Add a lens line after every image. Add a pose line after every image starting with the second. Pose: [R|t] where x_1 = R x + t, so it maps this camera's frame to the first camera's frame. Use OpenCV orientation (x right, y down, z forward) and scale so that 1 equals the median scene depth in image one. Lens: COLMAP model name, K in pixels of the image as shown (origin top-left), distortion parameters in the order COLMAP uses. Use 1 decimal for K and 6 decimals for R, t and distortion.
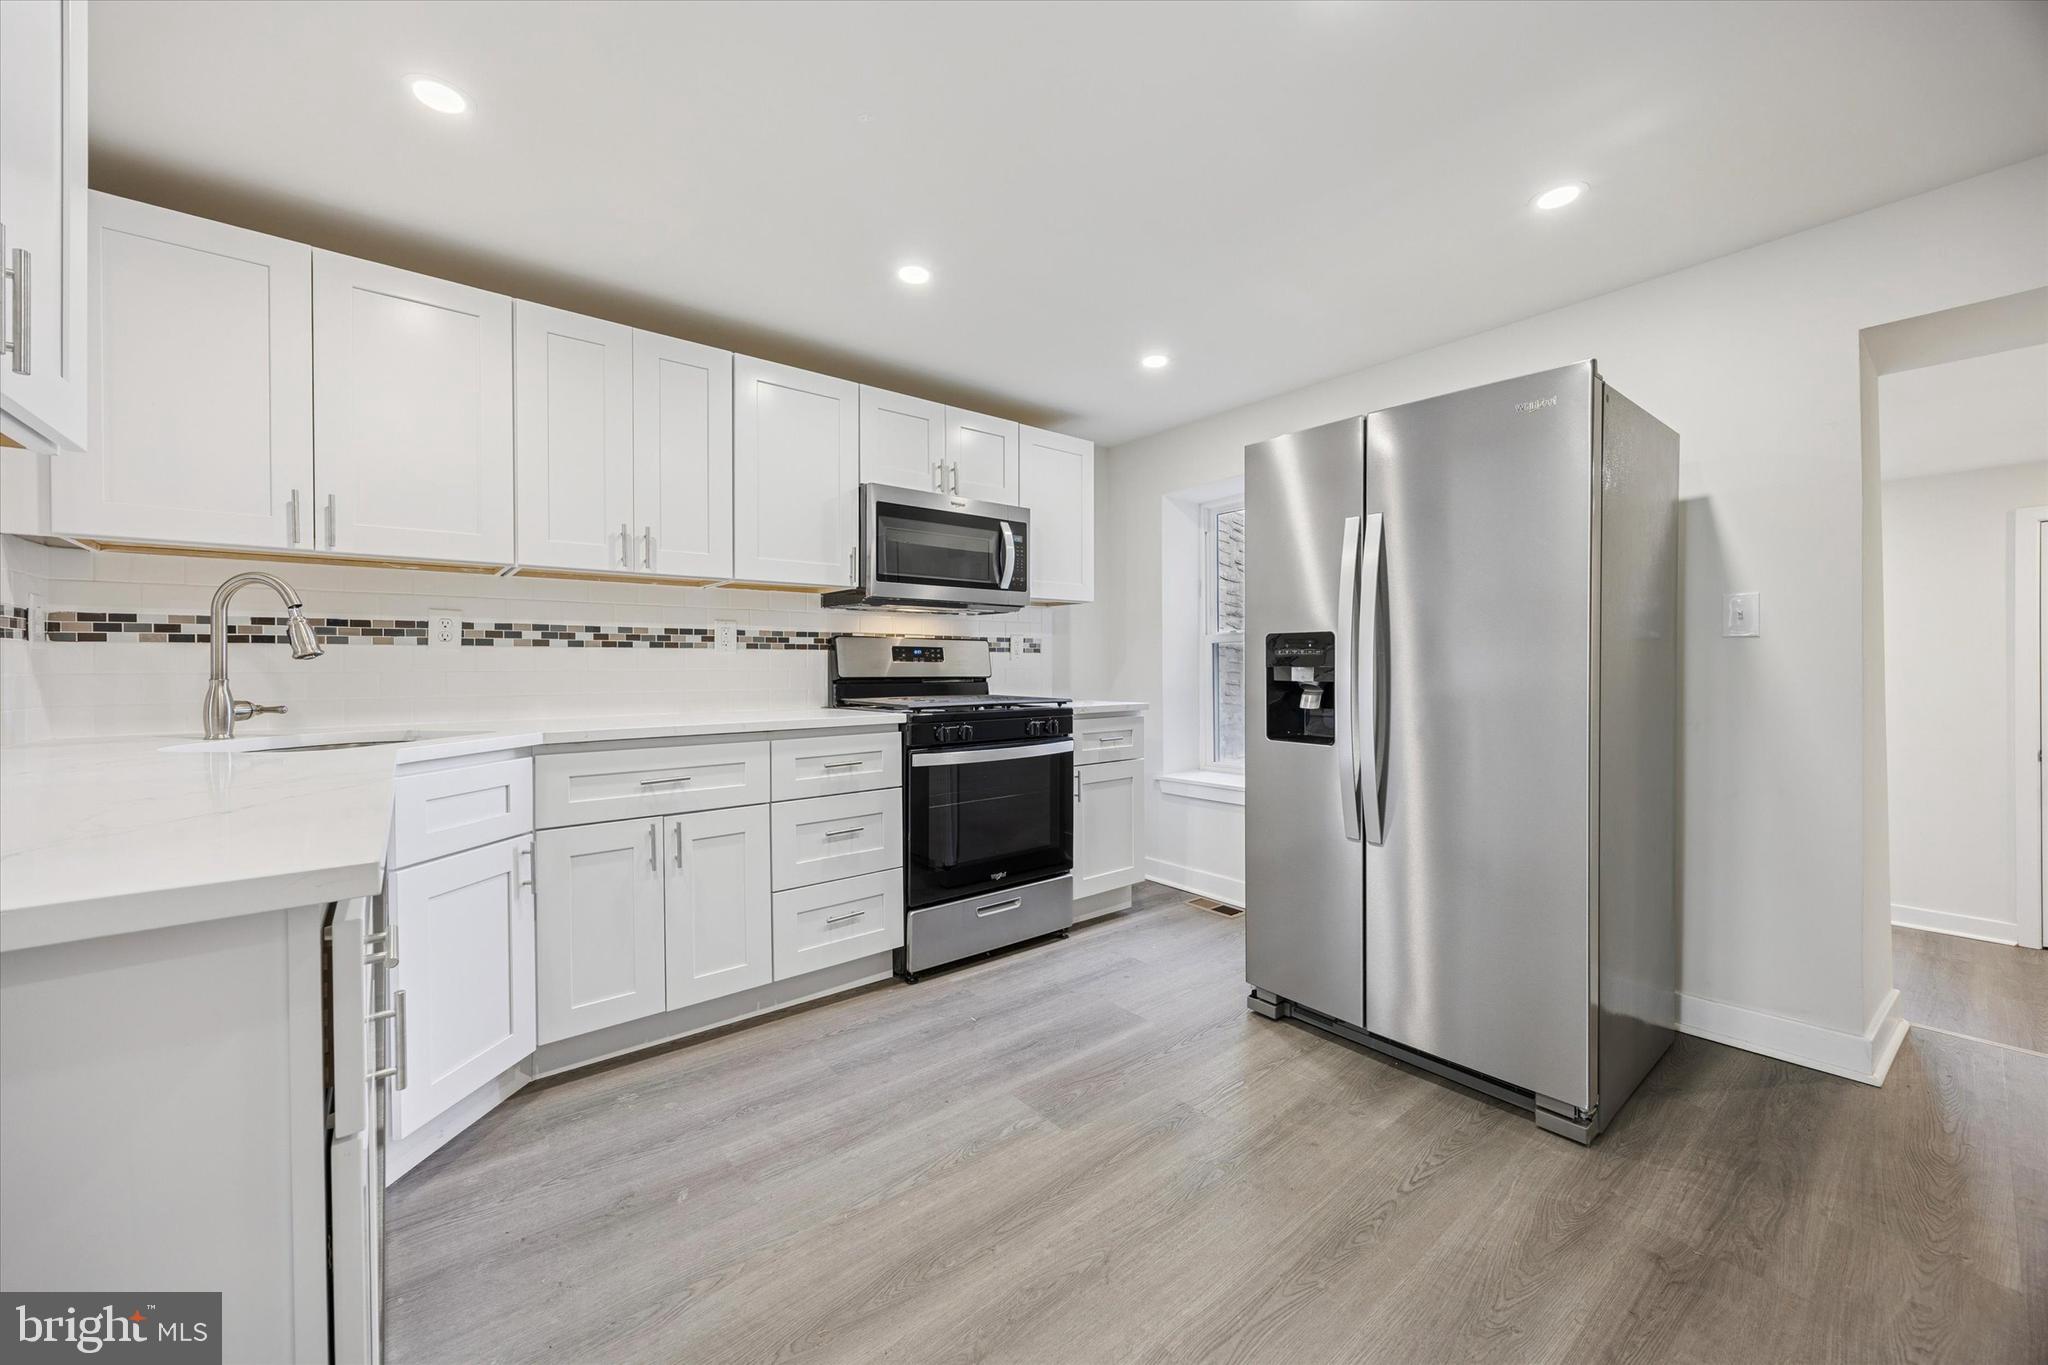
lens RADIAL K [[786.8, 0, 1050.5], [0, 786.8, 658.0], [0, 0, 1]] dist [0.001302, -0.000439]
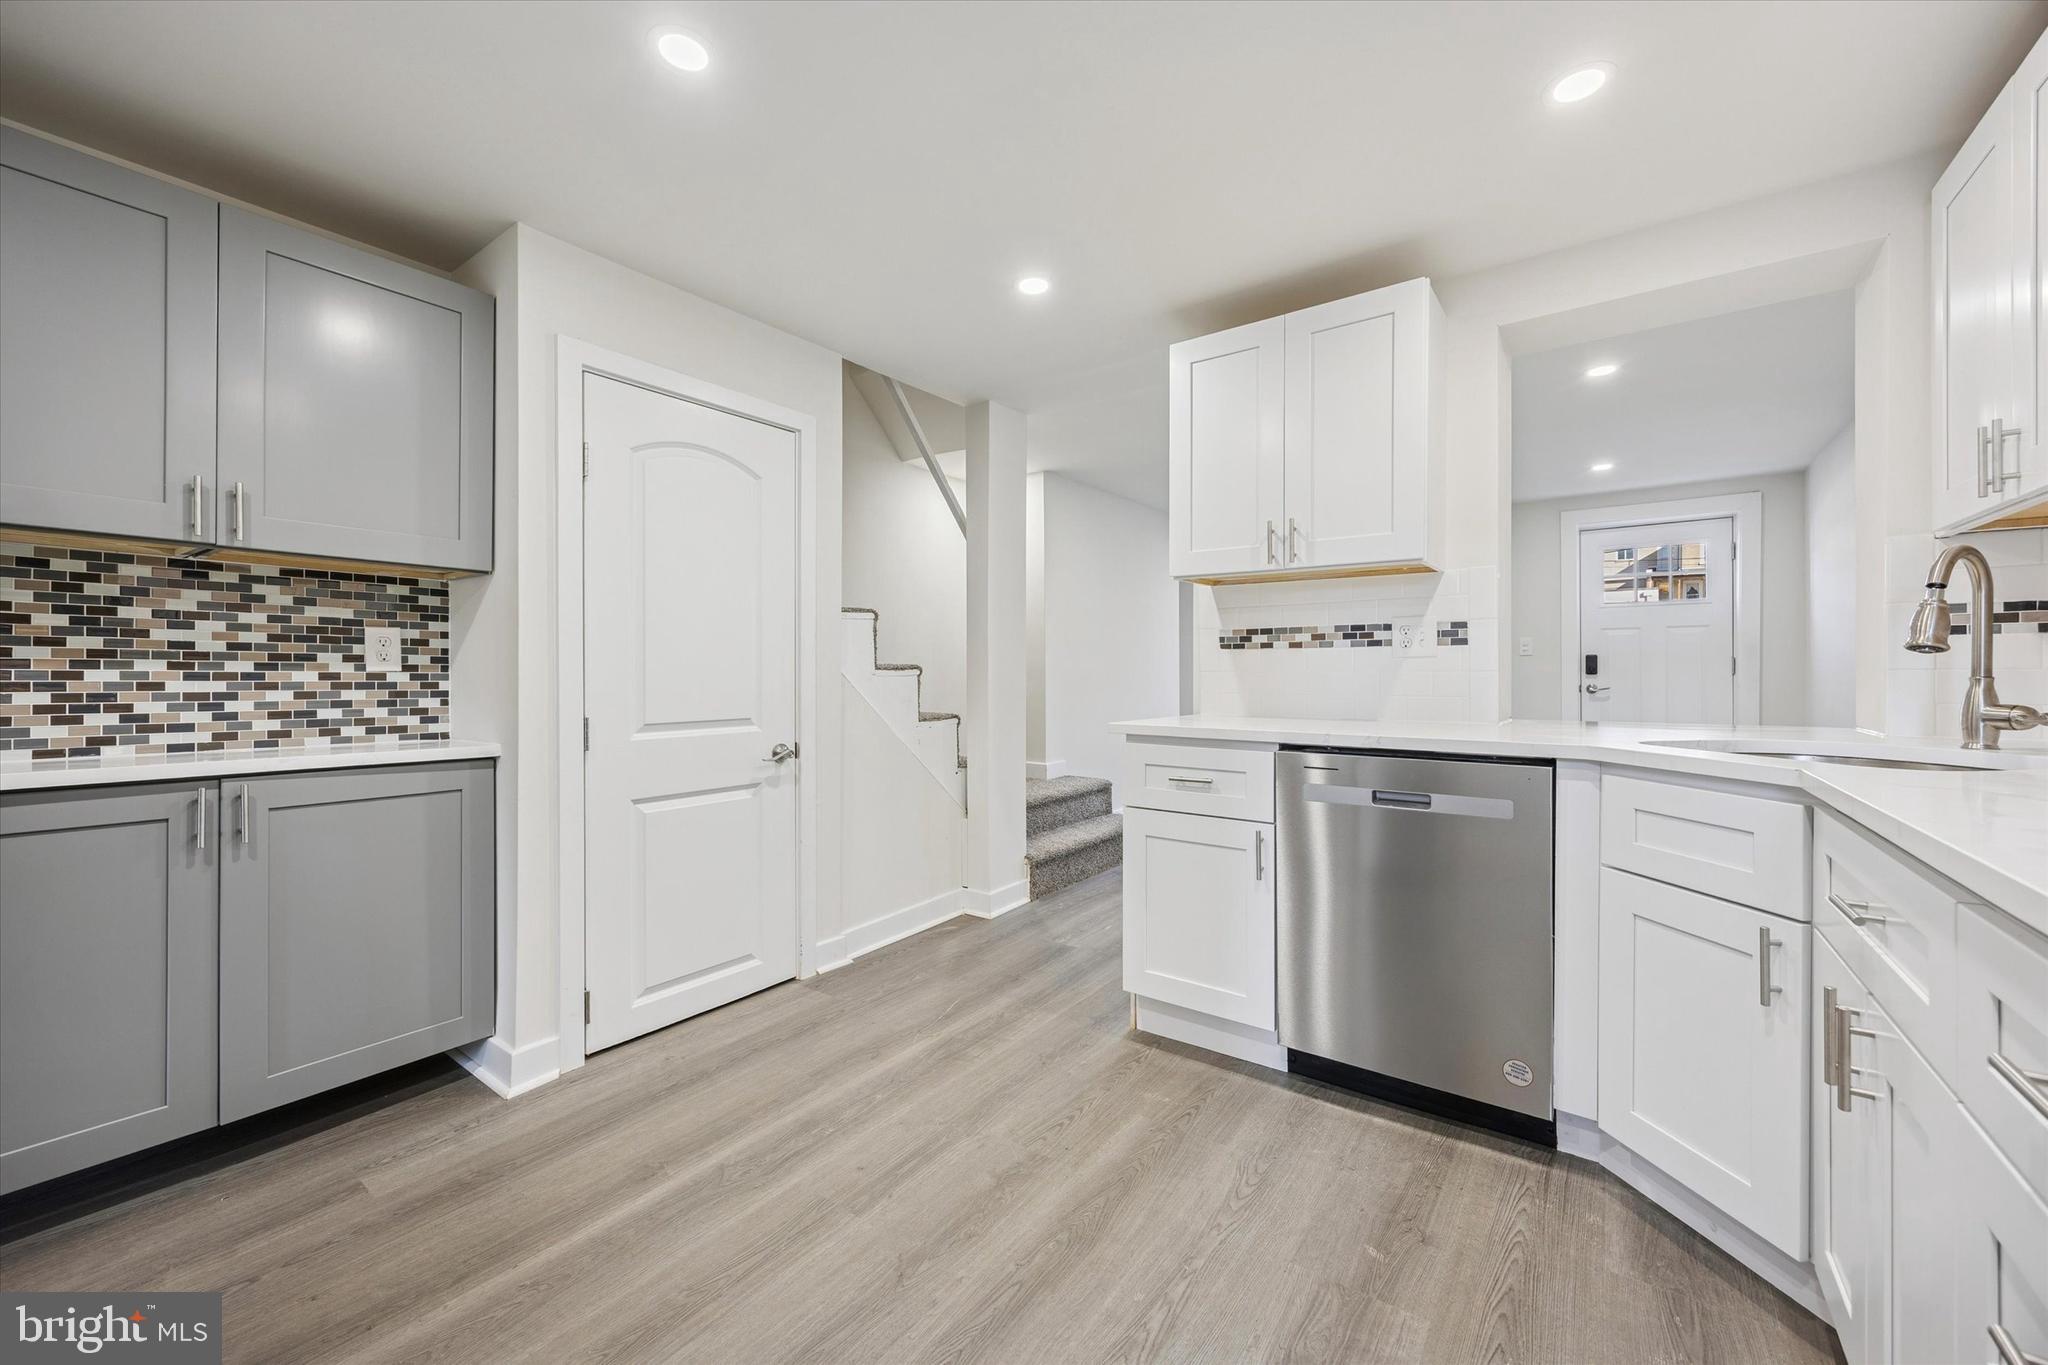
lens RADIAL K [[786.8, 0, 1048.1], [0, 786.8, 663.5], [0, 0, 1]] dist [0.001302, -0.000439]
pose [[-0.971600, 0.007989, -0.236493, 0.075030], [0.012790, 0.999742, -0.018775, 0.013394], [0.236282, -0.021267, -0.971452, 1.278651]]
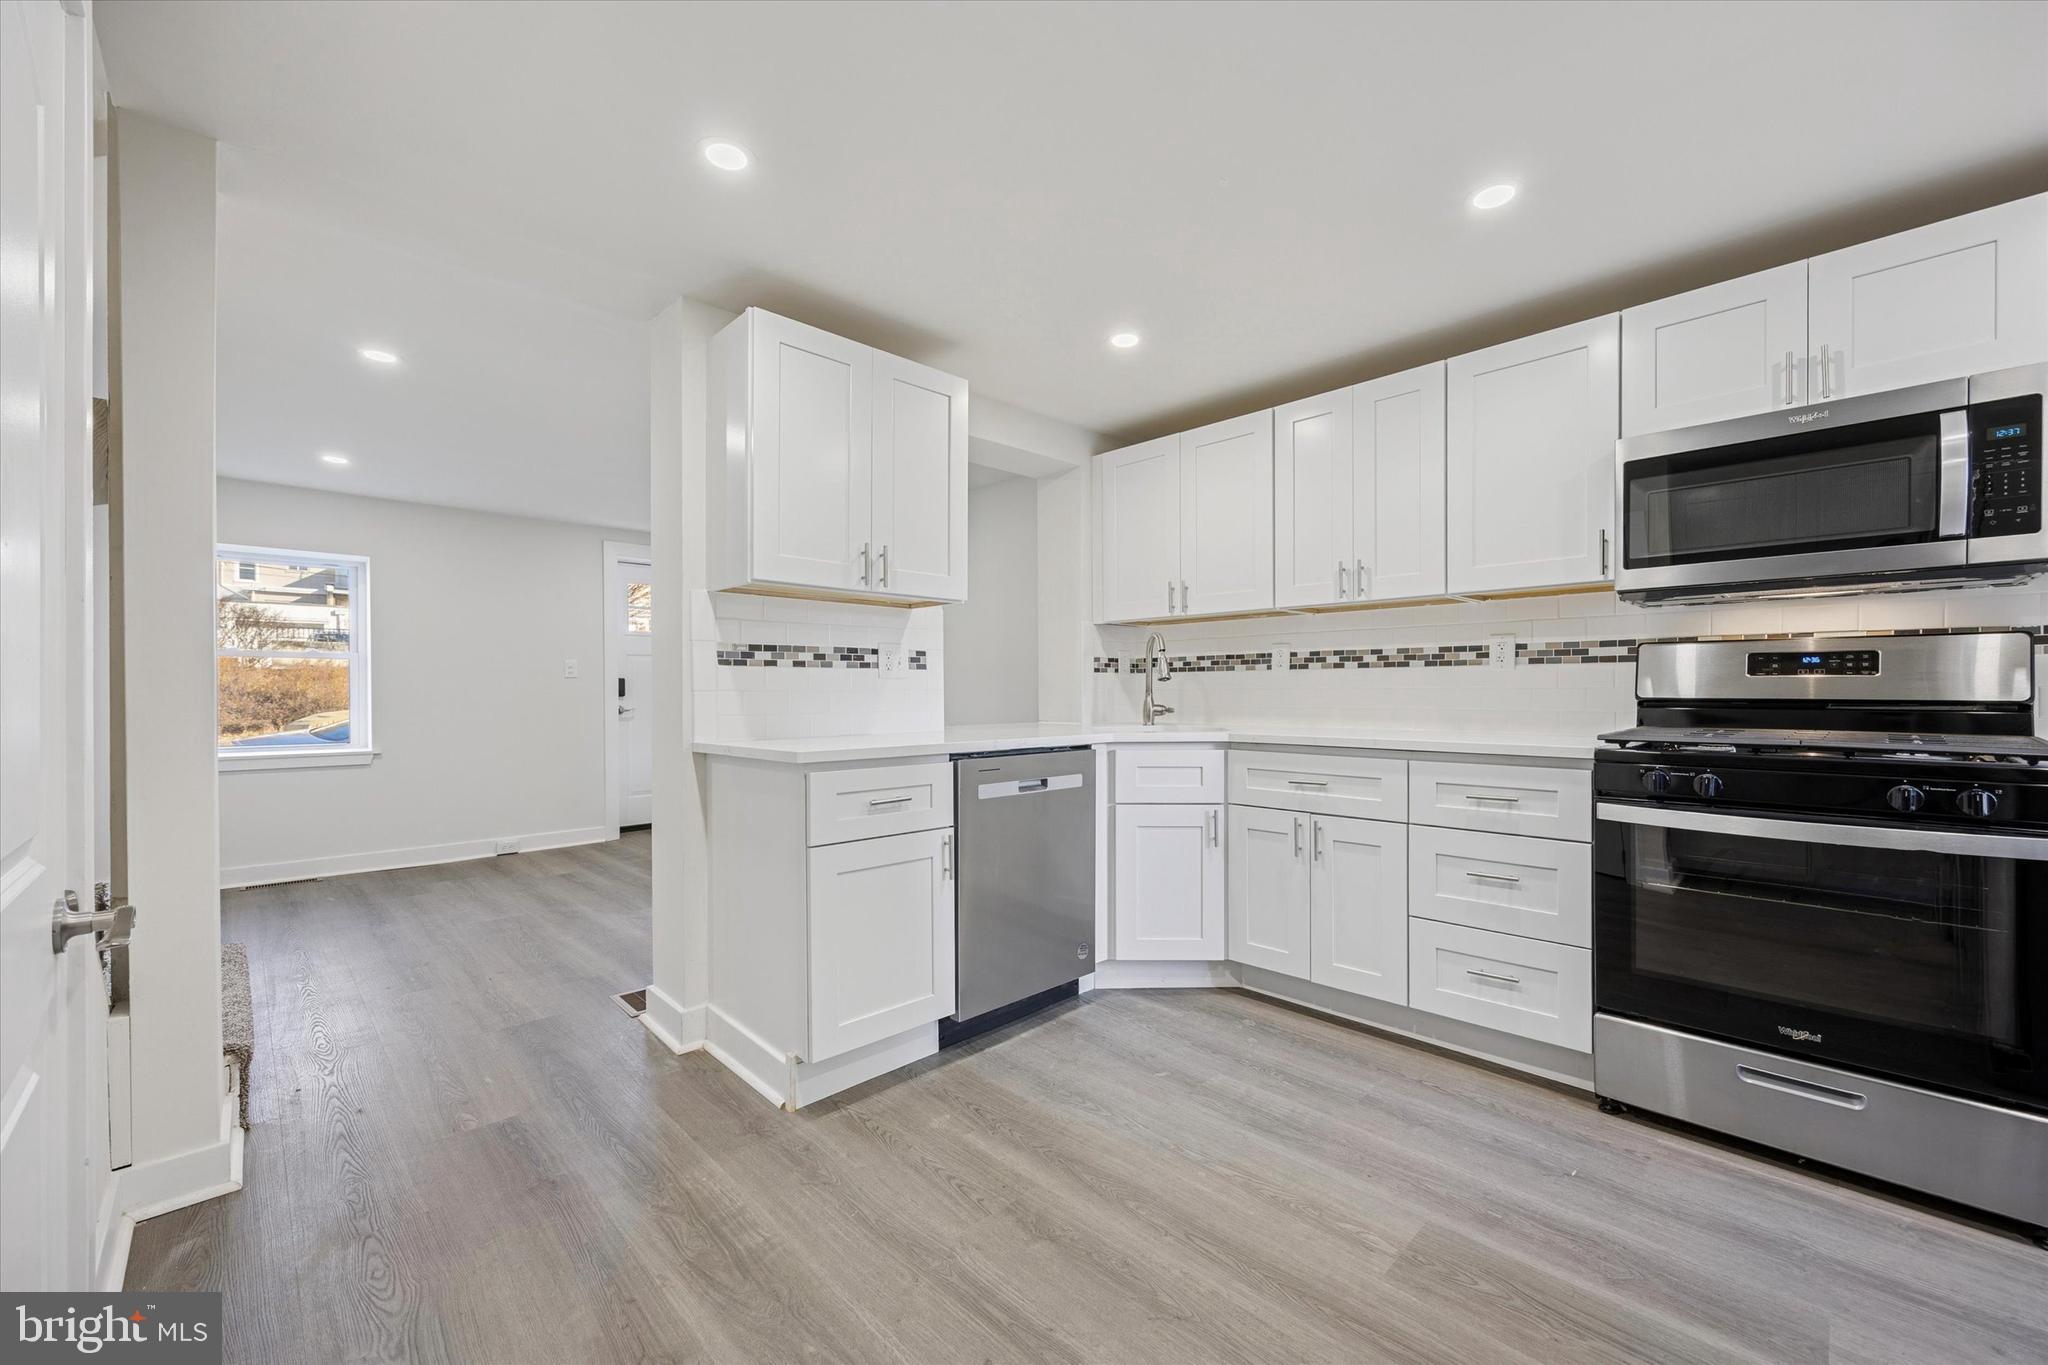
lens RADIAL K [[811.8, 0, 1026.2], [0, 811.8, 683.0], [0, 0, 1]] dist [-0.001611, 0.000404]
pose [[0.064200, -0.003533, -0.997931, 0.652093], [0.014834, 0.999887, -0.002586, 0.004819], [0.997827, -0.014637, 0.064245, 0.486097]]
